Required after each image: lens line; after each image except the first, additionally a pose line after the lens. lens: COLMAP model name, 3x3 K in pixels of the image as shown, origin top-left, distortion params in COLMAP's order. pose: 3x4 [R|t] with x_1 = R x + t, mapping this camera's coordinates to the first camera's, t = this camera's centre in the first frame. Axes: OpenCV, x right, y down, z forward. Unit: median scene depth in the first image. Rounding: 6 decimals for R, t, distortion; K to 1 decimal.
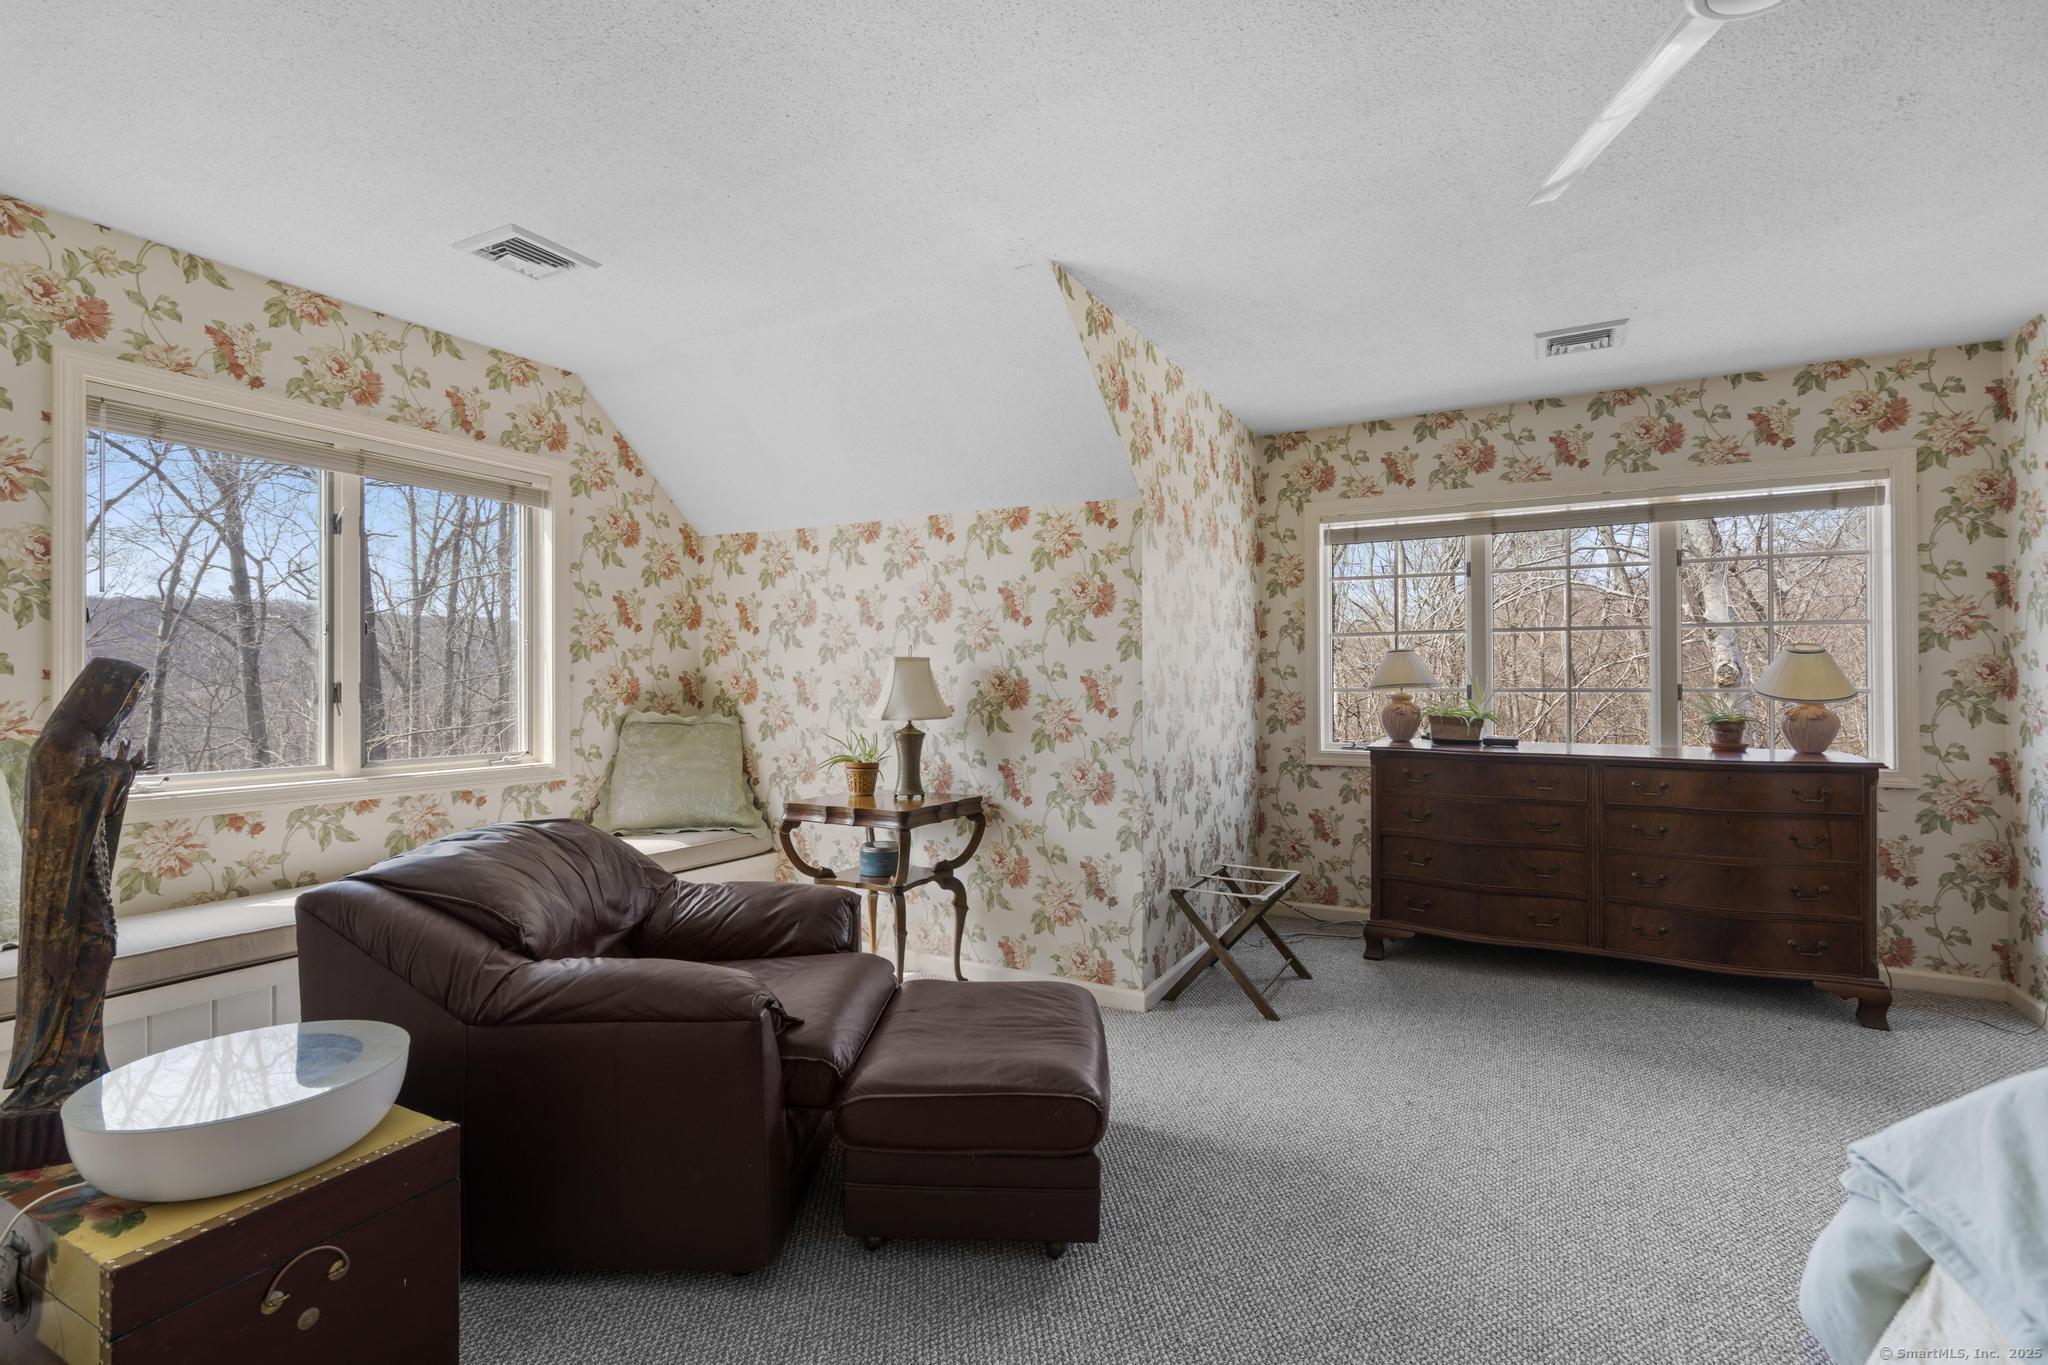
lens RADIAL K [[934.2, 0, 1017.8], [0, 934.2, 677.8], [0, 0, 1]] dist [-0.000521, -0.000761]
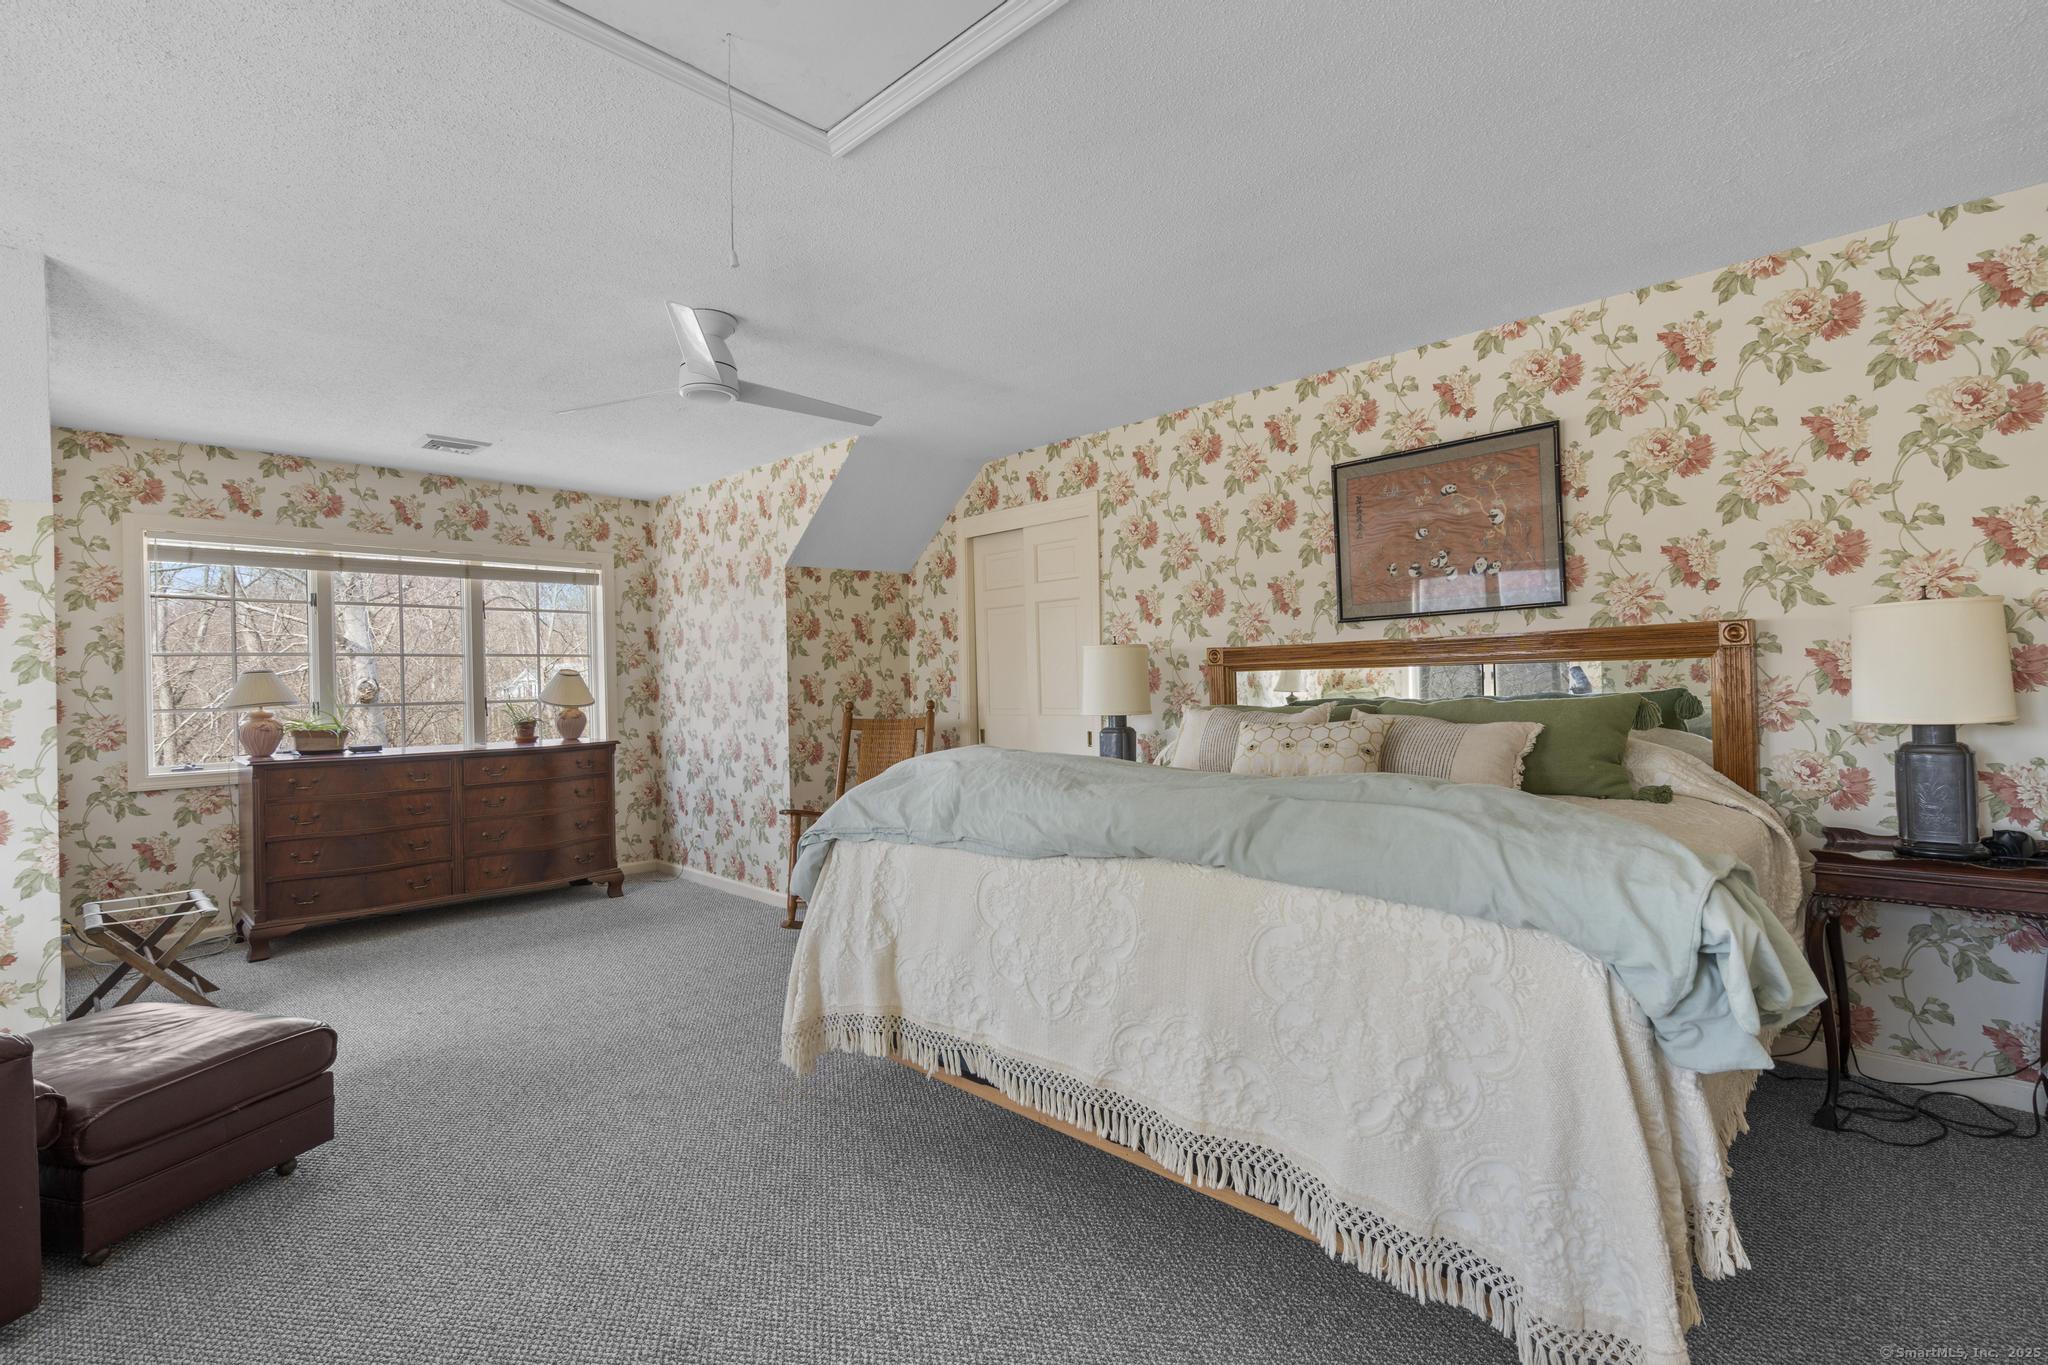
lens RADIAL K [[934.2, 0, 1017.8], [0, 934.2, 677.8], [0, 0, 1]] dist [-0.000521, -0.000761]
pose [[0.252419, -0.000591, 0.967618, -0.472585], [0.015873, 0.999868, -0.003530, -0.005368], [-0.967488, 0.016250, 0.252395, -0.125292]]
